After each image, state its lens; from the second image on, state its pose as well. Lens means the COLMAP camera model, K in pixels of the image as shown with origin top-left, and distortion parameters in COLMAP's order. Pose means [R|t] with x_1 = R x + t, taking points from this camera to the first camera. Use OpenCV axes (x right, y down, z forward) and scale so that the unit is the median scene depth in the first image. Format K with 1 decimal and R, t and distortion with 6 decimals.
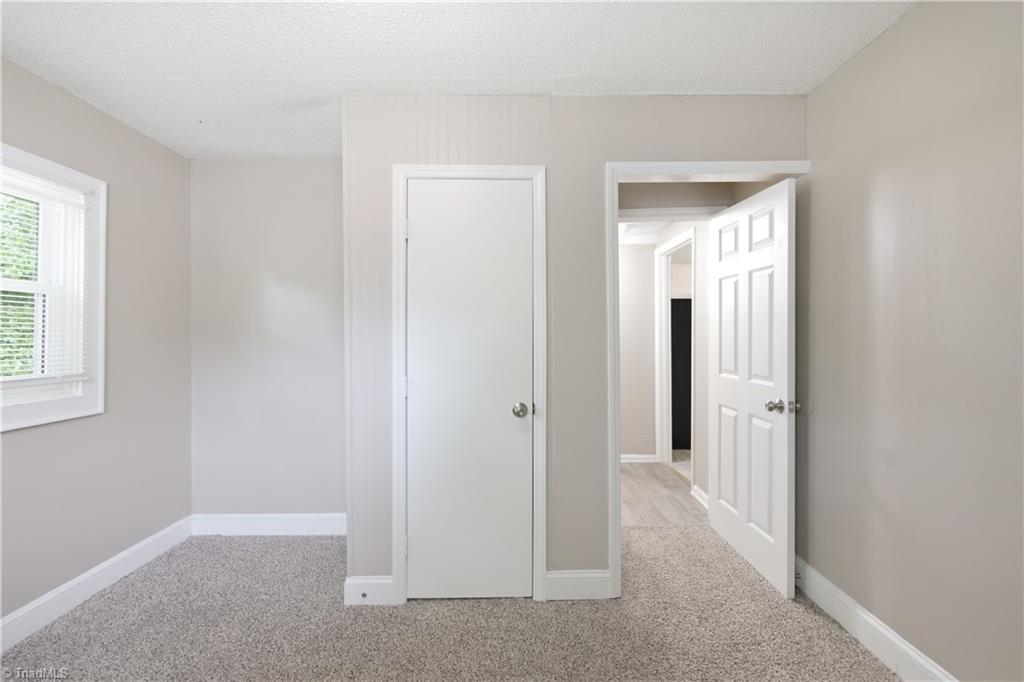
lens RADIAL K [[419.5, 0, 516.8], [0, 419.5, 330.3], [0, 0, 1]] dist [0.006345, -0.000830]
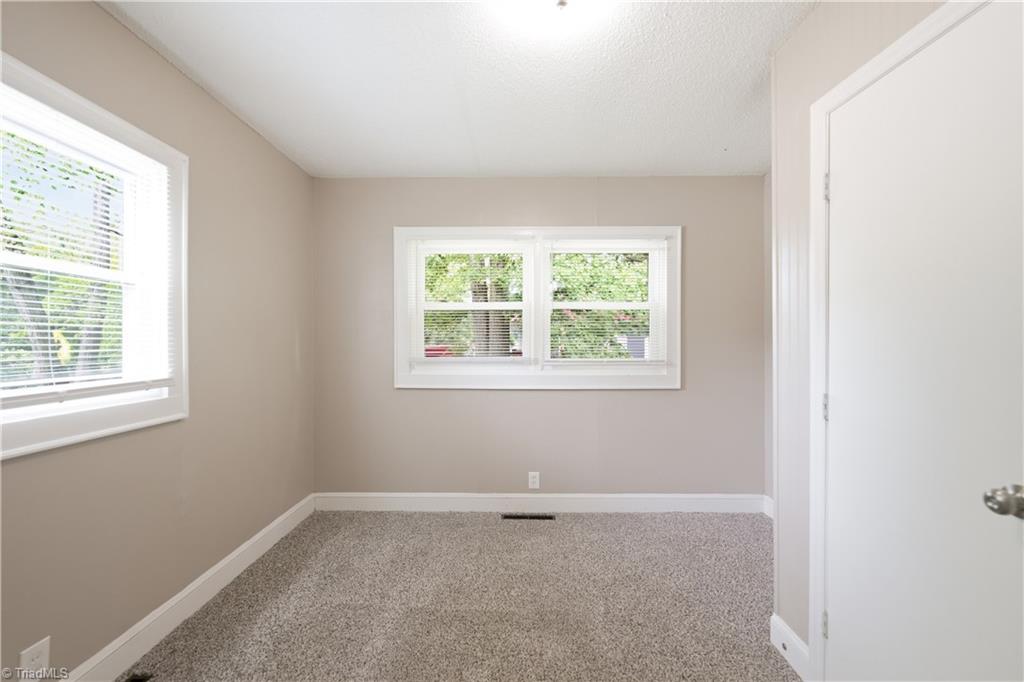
lens RADIAL K [[419.5, 0, 515.2], [0, 419.5, 339.9], [0, 0, 1]] dist [0.006345, -0.000830]
pose [[-0.011196, 0.005053, -0.999925, 0.457391], [0.021477, 0.999758, 0.004812, 0.010733], [0.999707, -0.021422, -0.011302, 0.474216]]
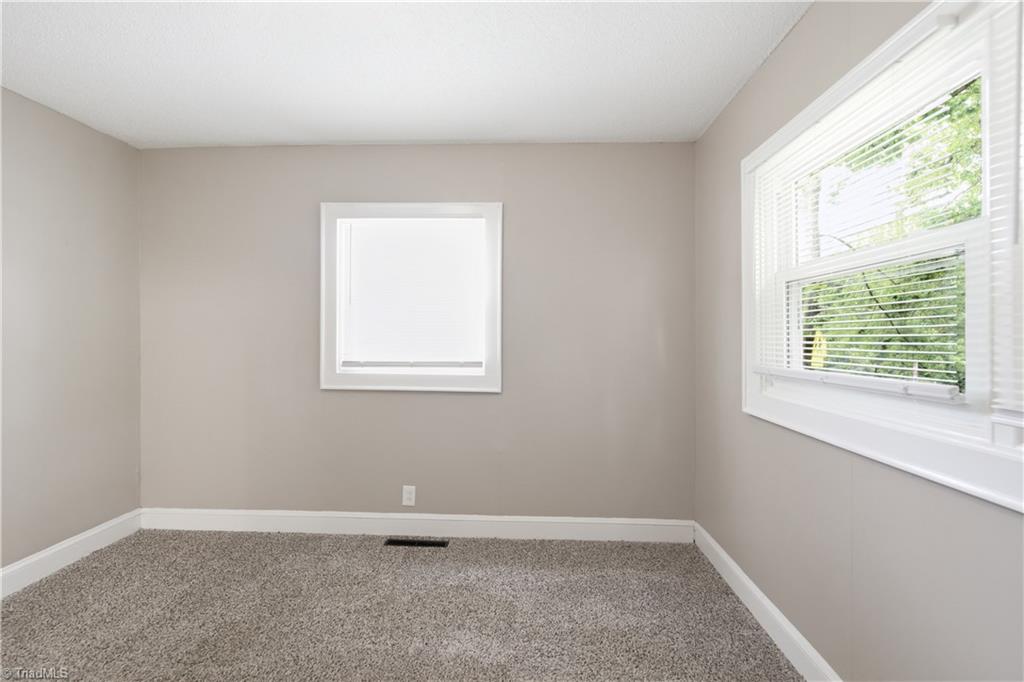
lens RADIAL K [[419.5, 0, 513.3], [0, 419.5, 335.4], [0, 0, 1]] dist [0.006345, -0.000830]
pose [[-0.998563, 0.001810, 0.053554, -0.554038], [0.000559, 0.999727, -0.023368, 0.027330], [-0.053582, -0.023305, -0.998291, 1.006009]]
